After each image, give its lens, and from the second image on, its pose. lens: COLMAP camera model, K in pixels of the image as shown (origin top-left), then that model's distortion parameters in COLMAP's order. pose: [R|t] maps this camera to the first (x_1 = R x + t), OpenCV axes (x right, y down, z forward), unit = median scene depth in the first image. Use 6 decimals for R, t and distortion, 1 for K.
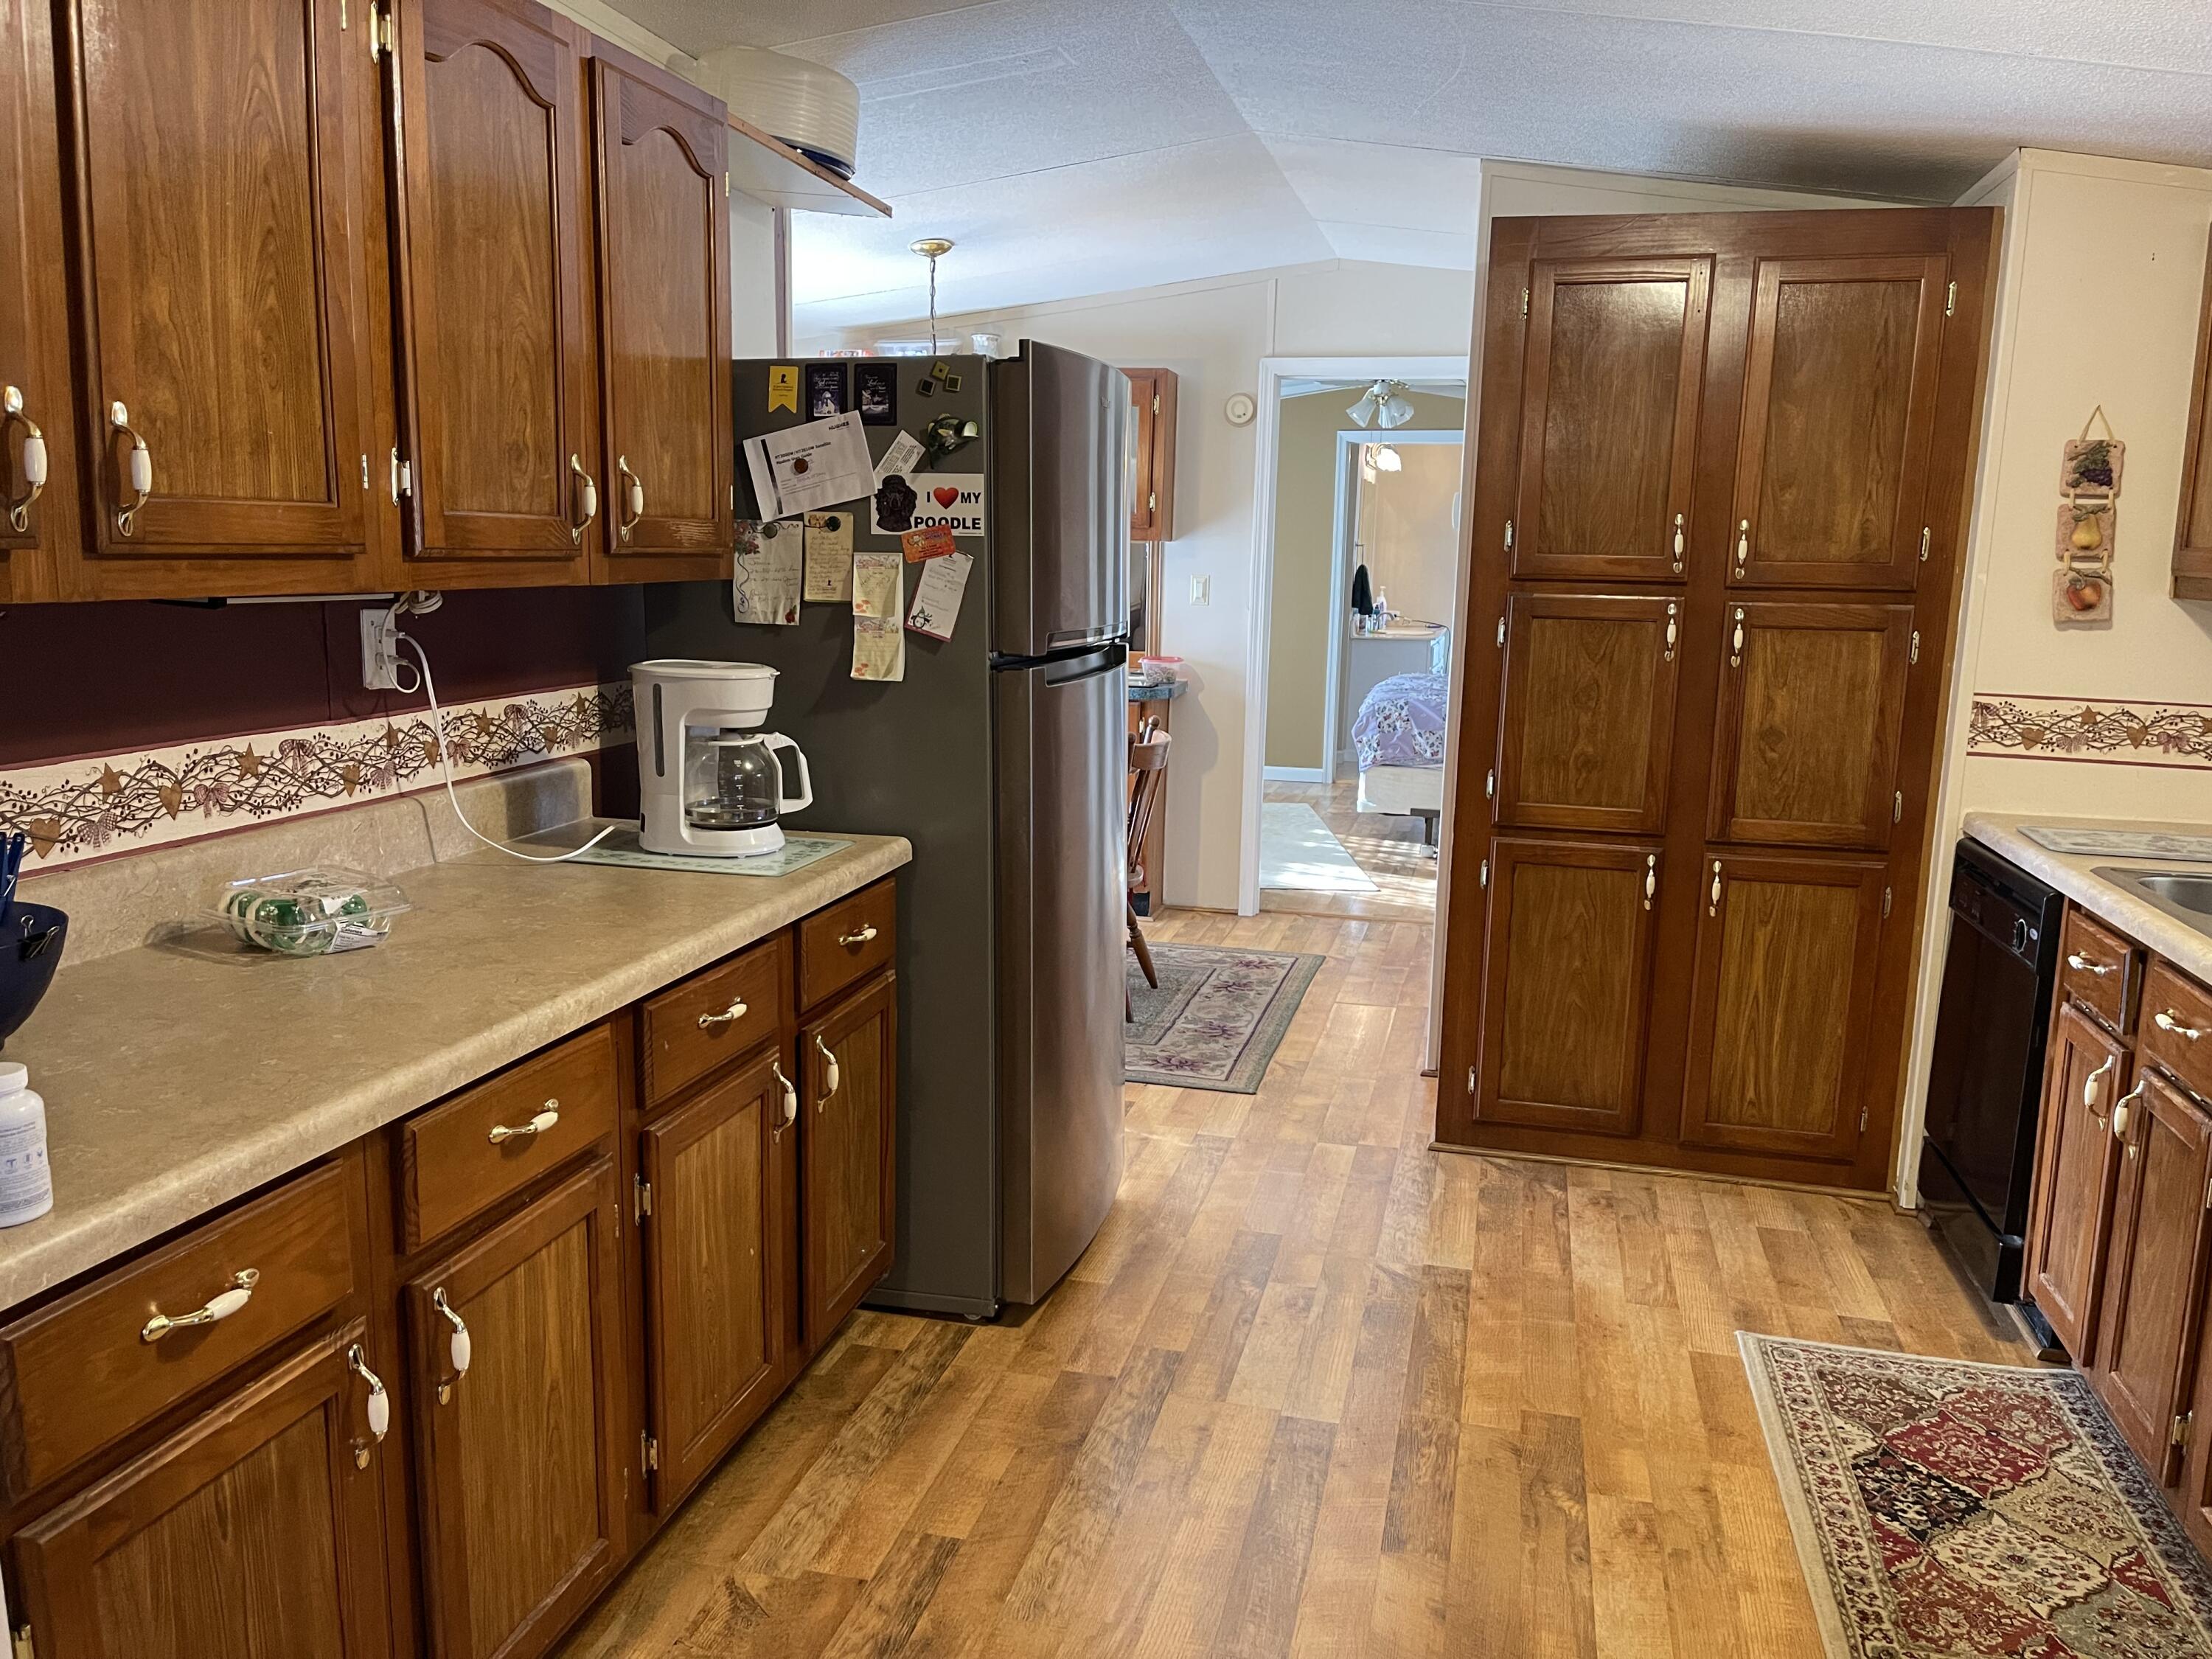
lens RADIAL K [[1680.1, 0, 1097.8], [0, 1680.1, 831.7], [0, 0, 1]] dist [0.055291, -0.076801]
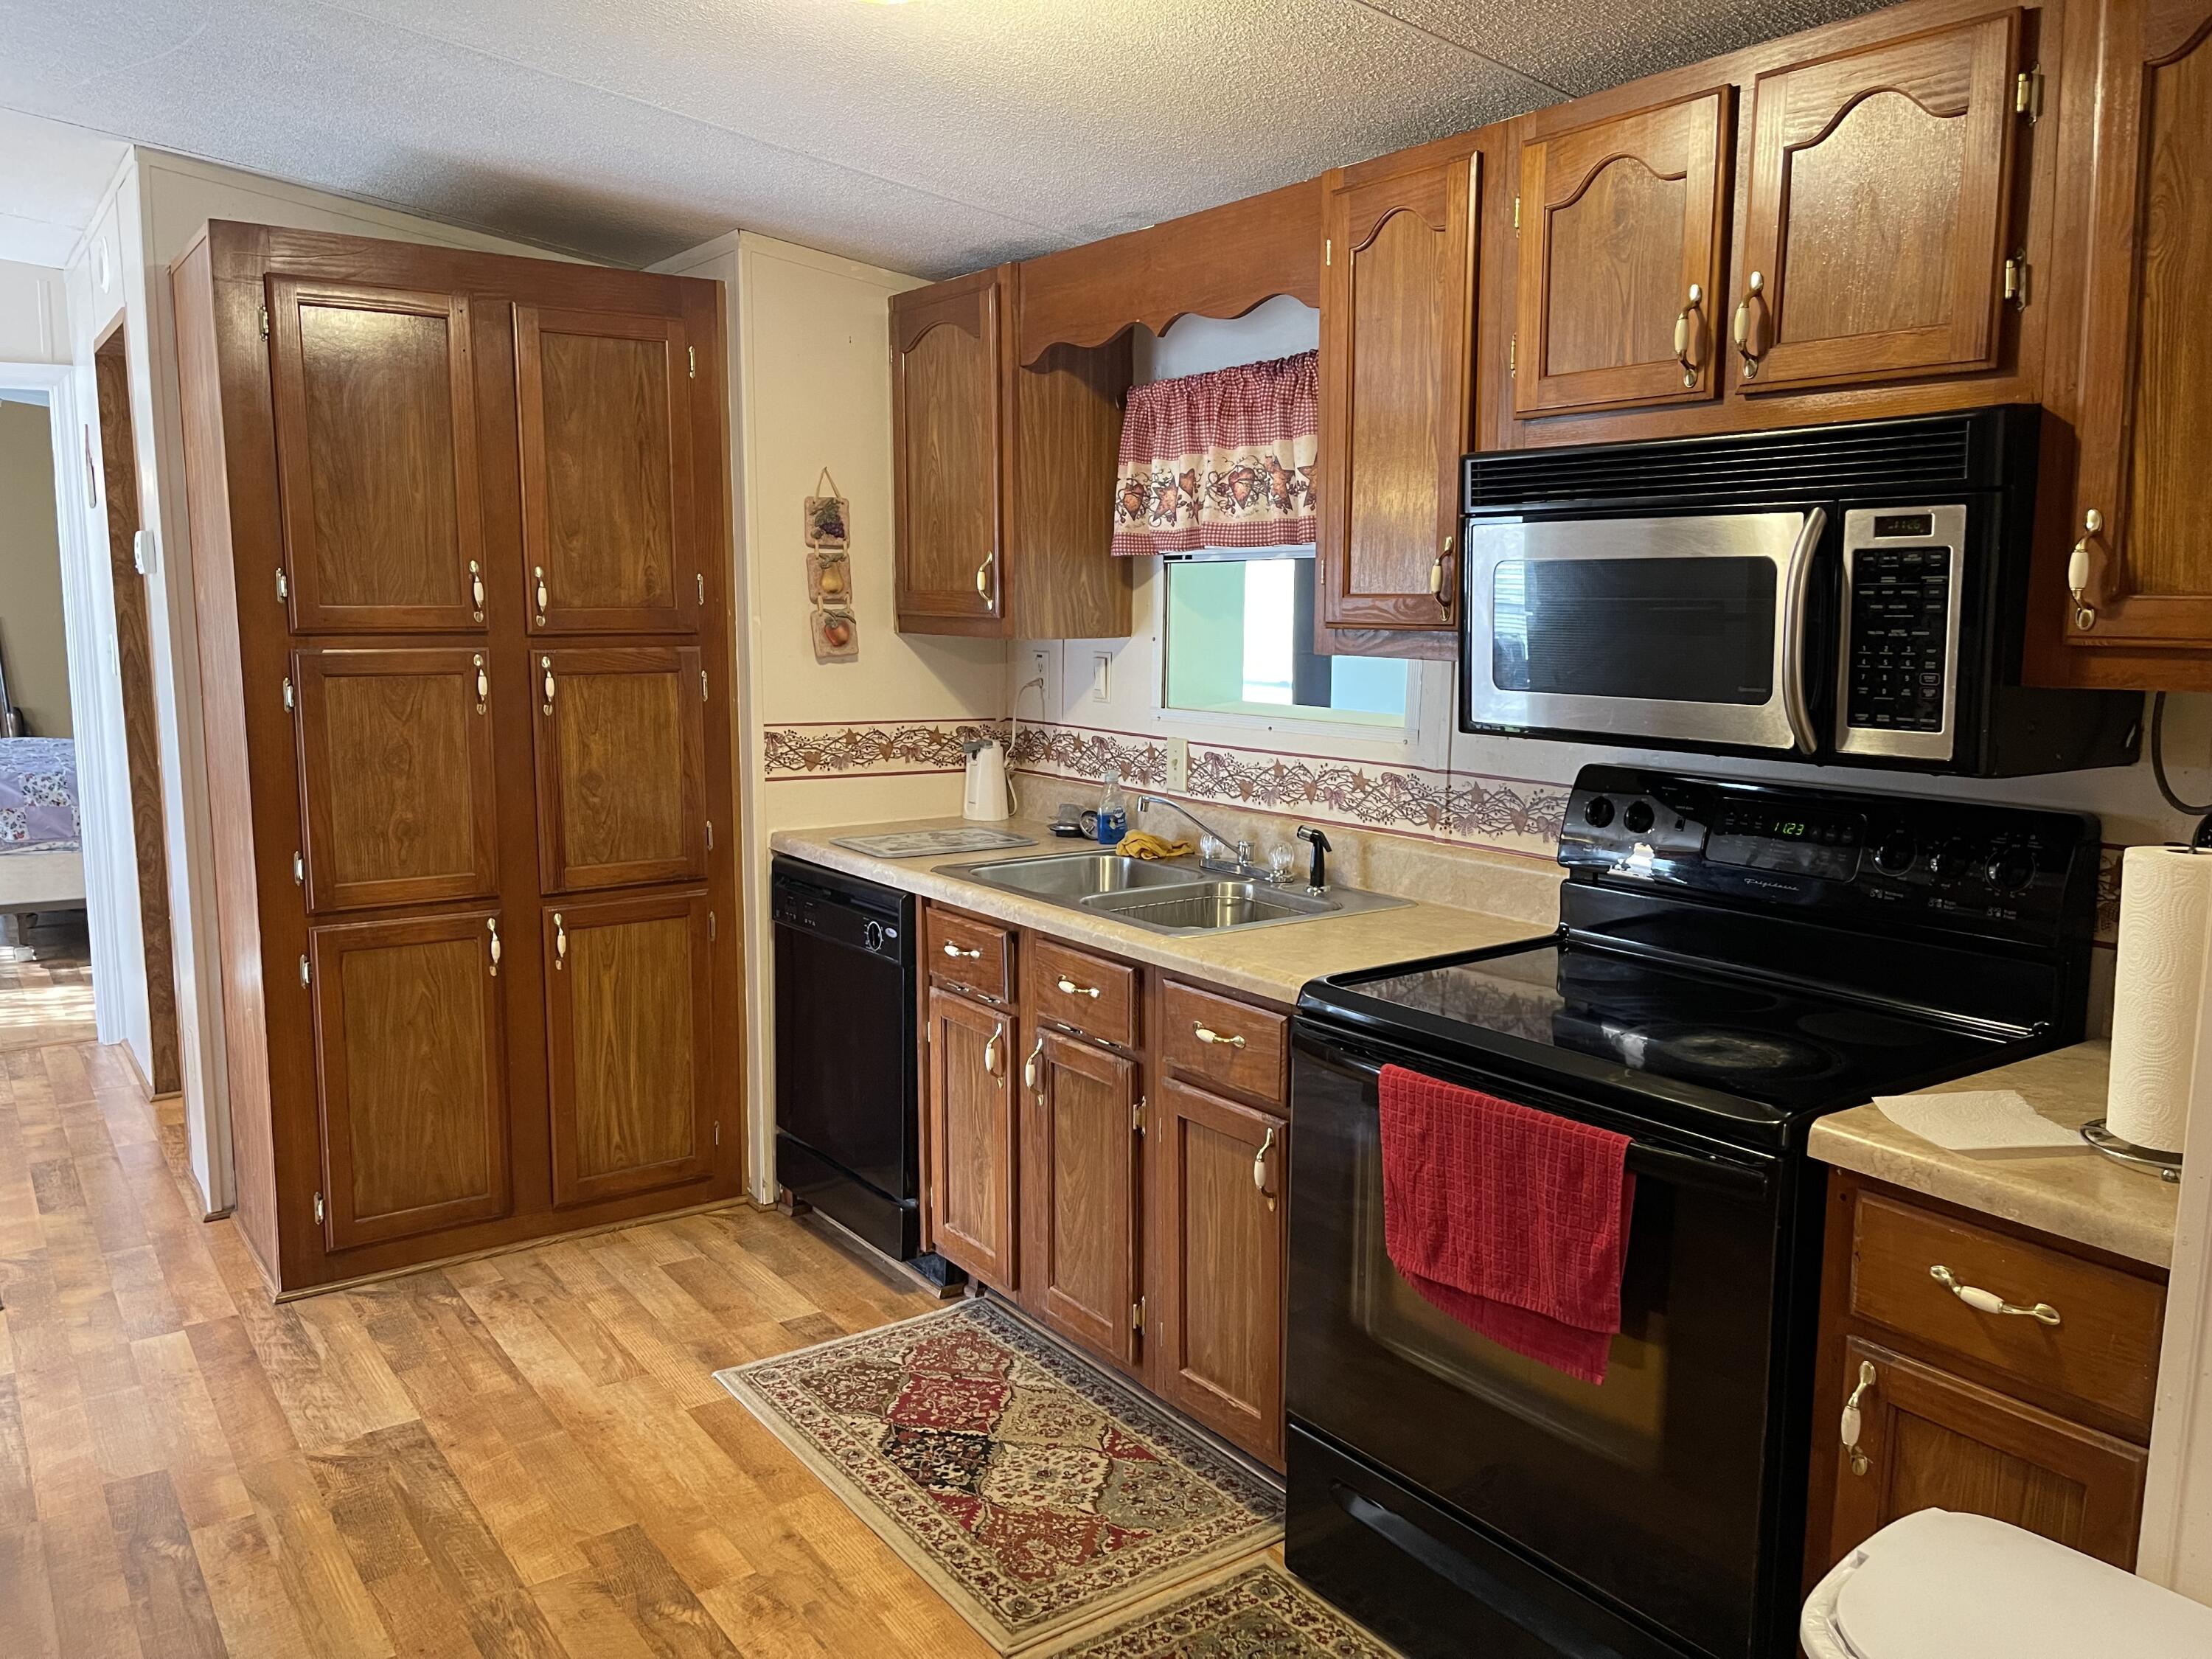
lens RADIAL K [[1680.1, 0, 1094.7], [0, 1680.1, 818.3], [0, 0, 1]] dist [0.055291, -0.076801]
pose [[0.655470, -0.119594, 0.745691, -0.161634], [0.136549, 0.989876, 0.038728, -0.034562], [-0.742774, 0.076439, 0.665165, 0.120806]]
